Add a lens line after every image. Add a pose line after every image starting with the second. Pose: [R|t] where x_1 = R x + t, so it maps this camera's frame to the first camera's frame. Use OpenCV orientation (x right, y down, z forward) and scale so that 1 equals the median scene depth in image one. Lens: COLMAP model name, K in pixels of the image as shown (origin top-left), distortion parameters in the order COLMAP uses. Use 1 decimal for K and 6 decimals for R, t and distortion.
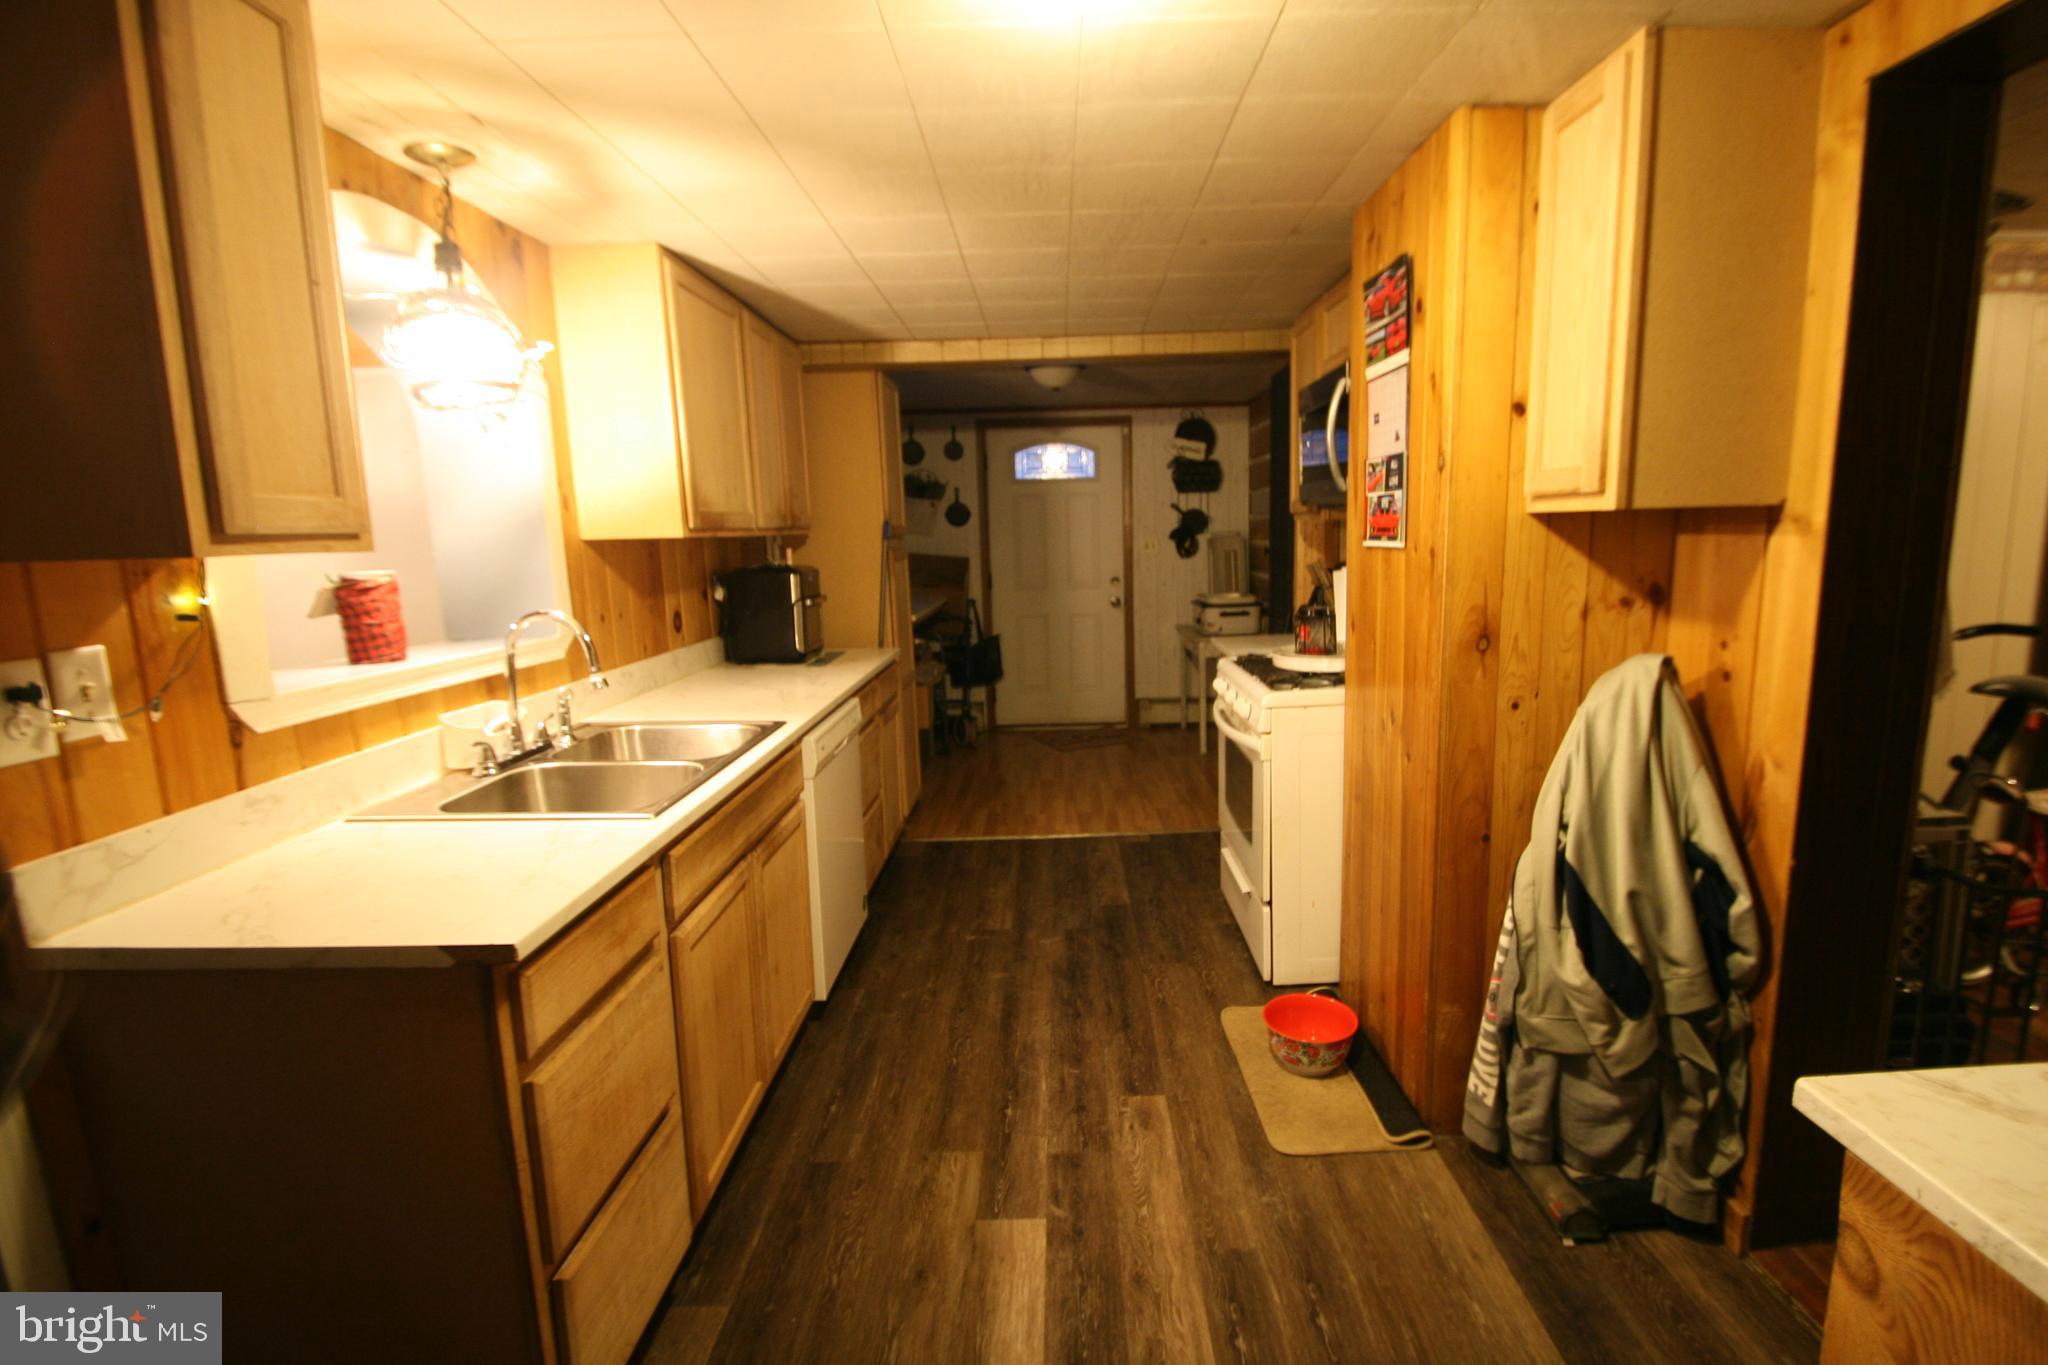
lens RADIAL K [[938.0, 0, 1064.4], [0, 938.0, 688.5], [0, 0, 1]] dist [0.004210, -0.012295]
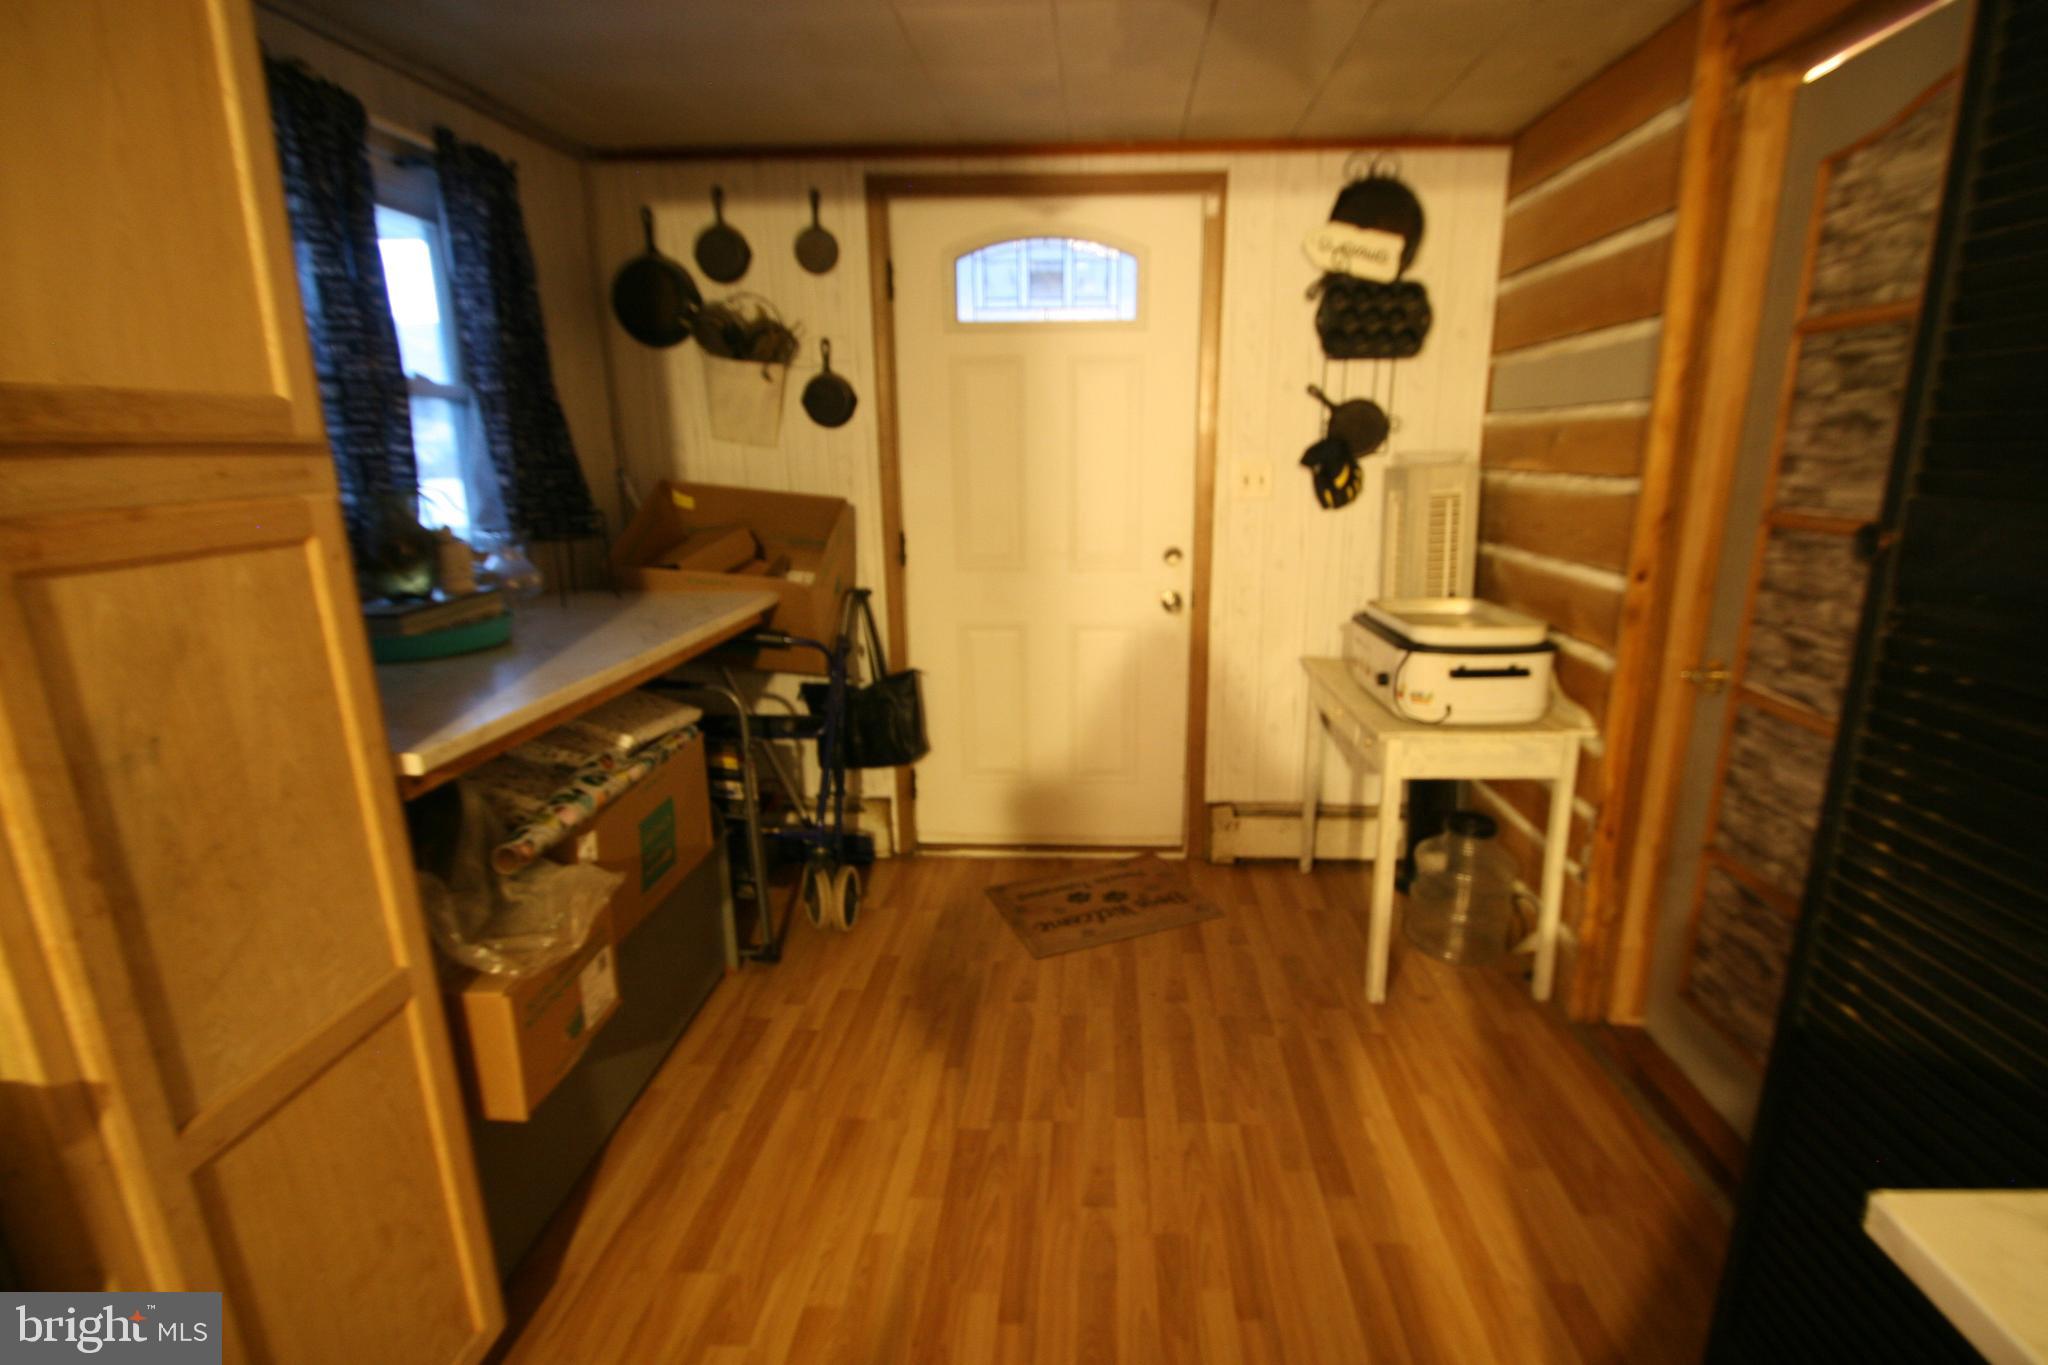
lens RADIAL K [[944.8, 0, 1064.1], [0, 944.8, 695.6], [0, 0, 1]] dist [0.011323, -0.016029]
pose [[0.998664, 0.032610, -0.040091, 0.022174], [-0.028800, 0.995325, 0.092191, -0.089487], [0.042910, -0.090913, 0.994934, 0.541136]]
